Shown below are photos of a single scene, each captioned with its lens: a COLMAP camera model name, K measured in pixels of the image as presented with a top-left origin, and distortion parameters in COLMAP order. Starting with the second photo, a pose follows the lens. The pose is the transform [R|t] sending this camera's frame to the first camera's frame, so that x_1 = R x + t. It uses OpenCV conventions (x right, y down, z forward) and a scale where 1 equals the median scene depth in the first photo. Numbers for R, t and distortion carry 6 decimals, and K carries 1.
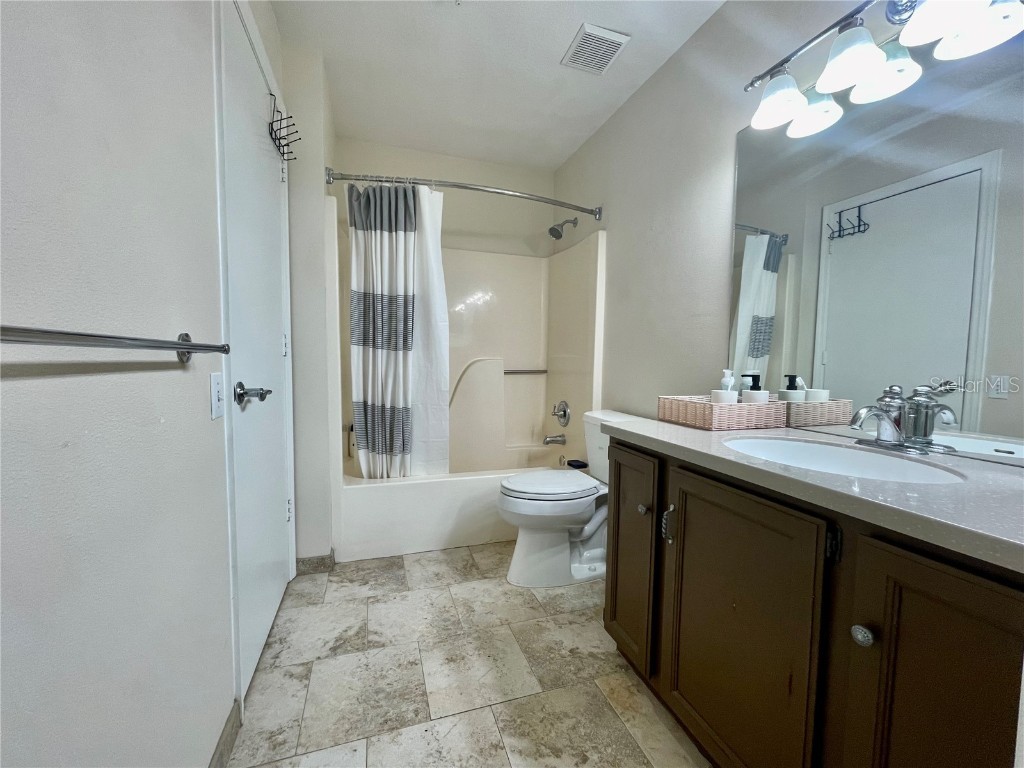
lens RADIAL K [[415.0, 0, 508.3], [0, 415.0, 384.3], [0, 0, 1]] dist [-0.002410, 0.000369]
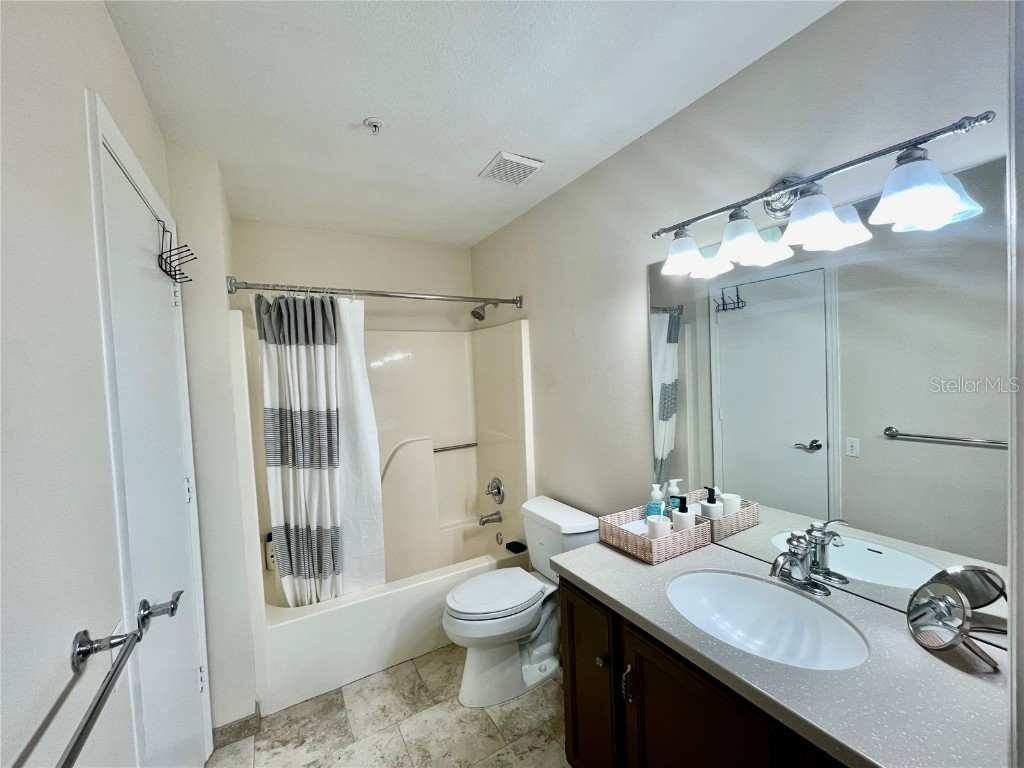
lens RADIAL K [[414.9, 0, 508.8], [0, 414.9, 384.1], [0, 0, 1]] dist [-0.011446, 0.006584]
pose [[0.977311, -0.063605, 0.202031, -0.036440], [0.070507, 0.997142, -0.027141, -0.220349], [-0.199728, 0.040769, 0.979003, 0.007216]]
